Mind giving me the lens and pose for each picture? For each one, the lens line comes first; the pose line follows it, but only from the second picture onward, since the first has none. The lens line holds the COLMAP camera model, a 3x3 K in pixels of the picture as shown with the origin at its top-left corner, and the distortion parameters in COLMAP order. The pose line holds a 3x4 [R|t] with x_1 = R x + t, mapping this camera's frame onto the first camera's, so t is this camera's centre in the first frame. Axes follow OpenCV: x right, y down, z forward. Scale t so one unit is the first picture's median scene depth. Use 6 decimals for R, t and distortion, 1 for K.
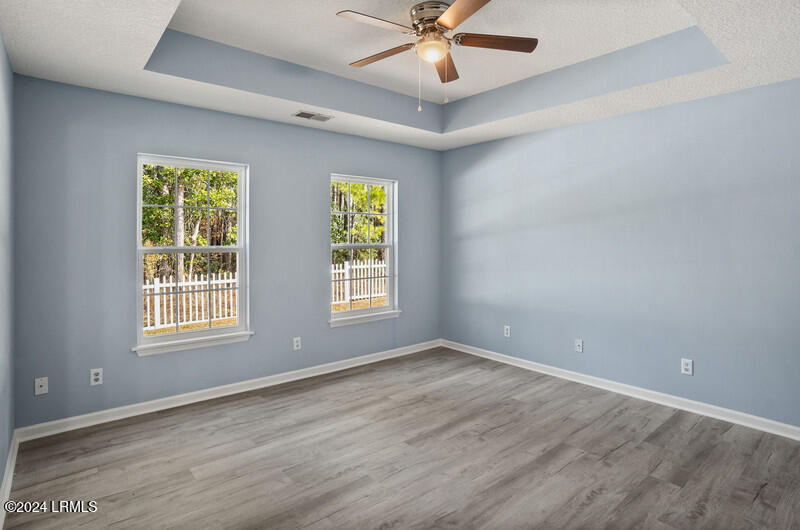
lens RADIAL K [[419.5, 0, 400.4], [0, 419.5, 256.7], [0, 0, 1]] dist [-0.077060, 0.042778]
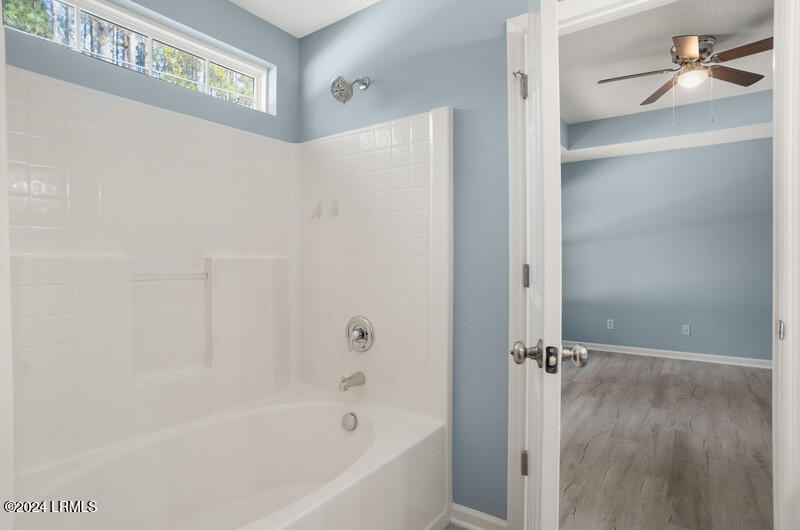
lens RADIAL K [[419.5, 0, 400.4], [0, 419.5, 256.7], [0, 0, 1]] dist [-0.077060, 0.042778]
pose [[0.969869, 0.002181, 0.243615, -0.930444], [0.010955, 0.998558, -0.052552, 0.074195], [-0.243379, 0.053637, 0.968447, 0.034004]]
